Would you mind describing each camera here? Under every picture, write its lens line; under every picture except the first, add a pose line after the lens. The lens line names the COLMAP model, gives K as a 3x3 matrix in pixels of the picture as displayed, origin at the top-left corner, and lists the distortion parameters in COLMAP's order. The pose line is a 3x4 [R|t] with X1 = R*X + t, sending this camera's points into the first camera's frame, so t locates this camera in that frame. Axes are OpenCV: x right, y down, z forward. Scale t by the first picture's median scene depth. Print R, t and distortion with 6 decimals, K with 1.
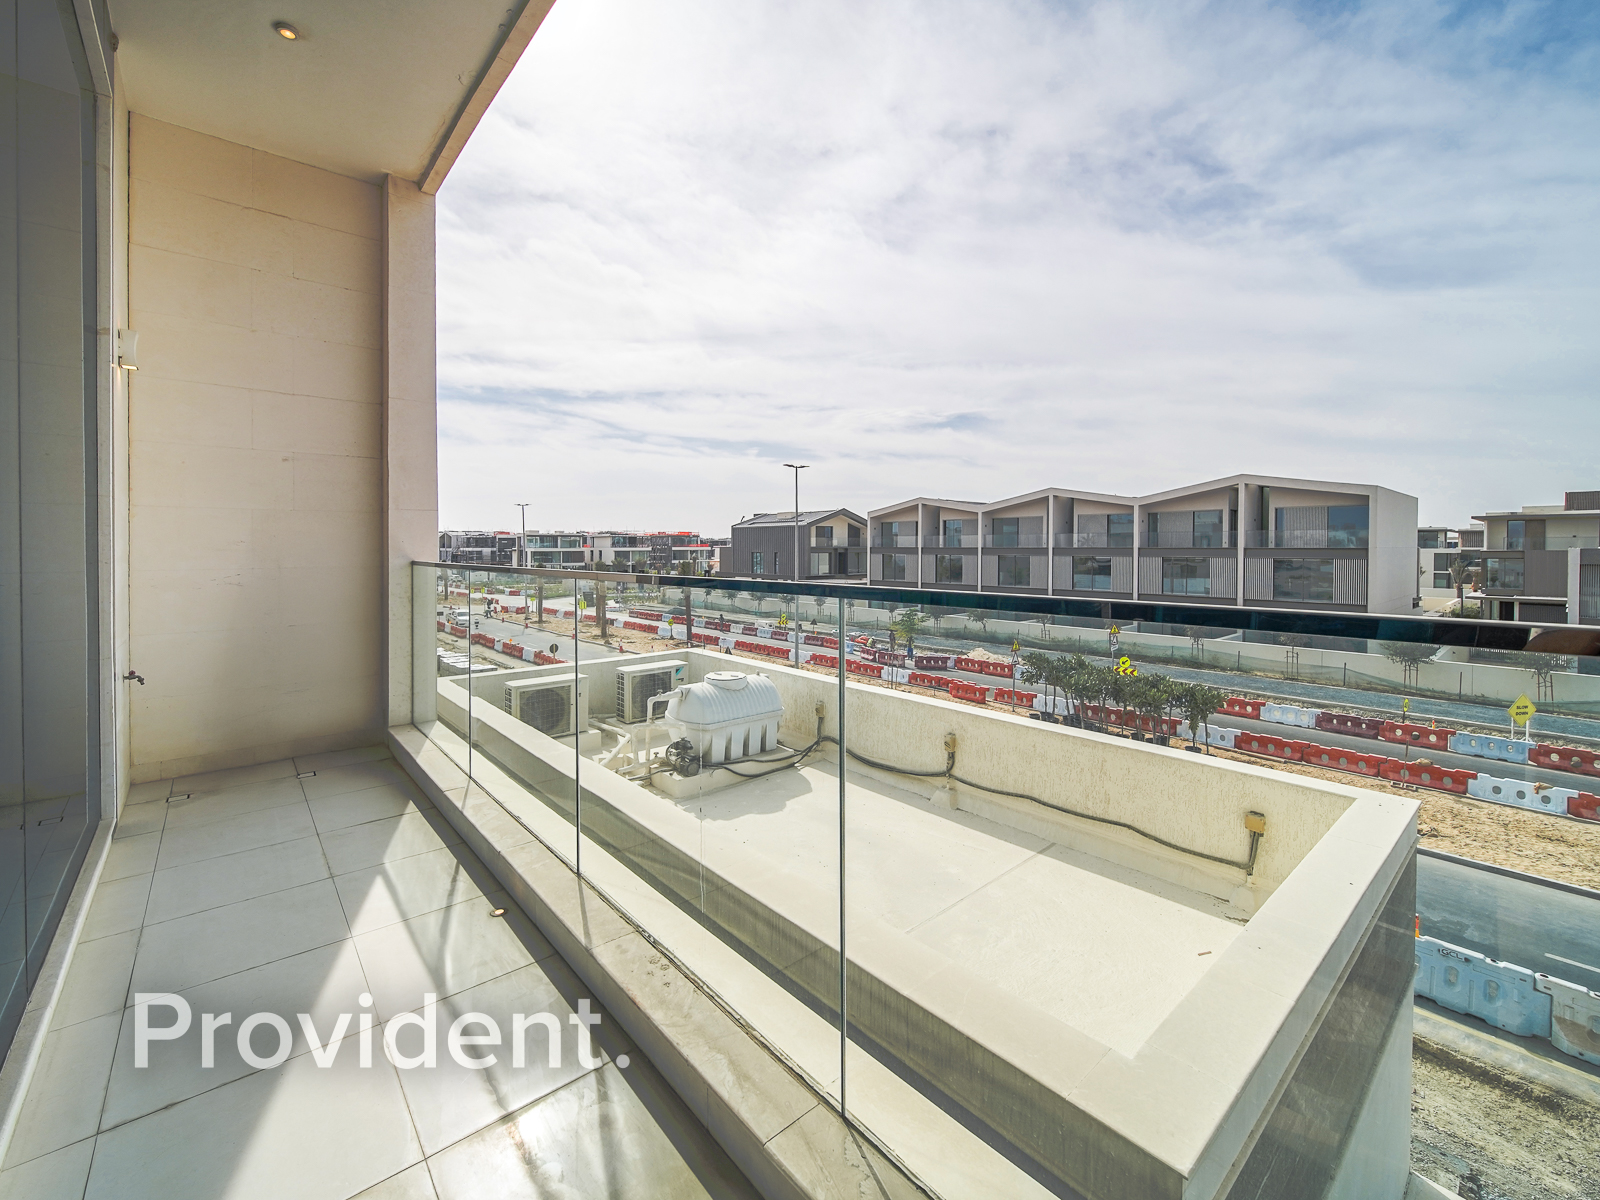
lens RADIAL K [[672.2, 0, 800.0], [0, 672.2, 600.0], [0, 0, 1]] dist [-0.011173, -0.000054]
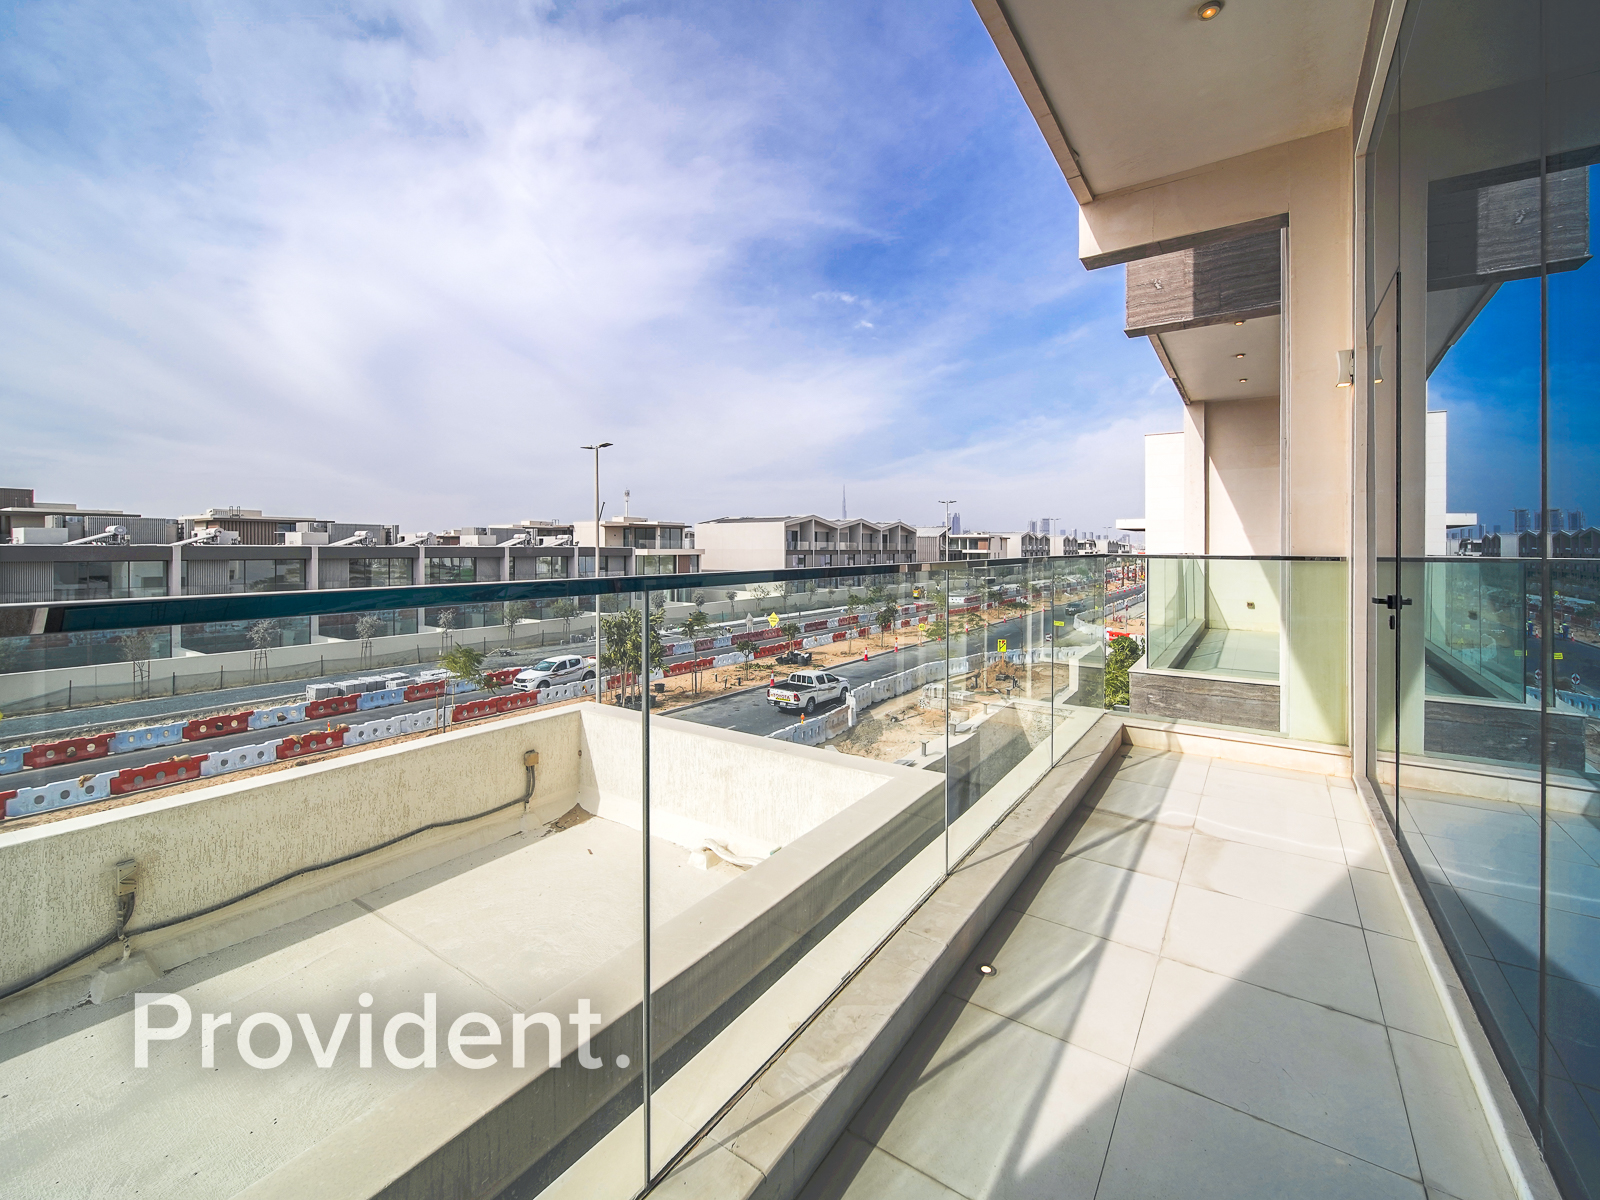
lens RADIAL K [[653.7, 0, 791.2], [0, 653.7, 584.4], [0, 0, 1]] dist [-0.000136, -0.000950]
pose [[-0.231957, -0.052828, 0.971291, -0.603711], [0.076247, 0.994464, 0.072297, -0.055183], [-0.969733, 0.090828, -0.226645, 0.708670]]
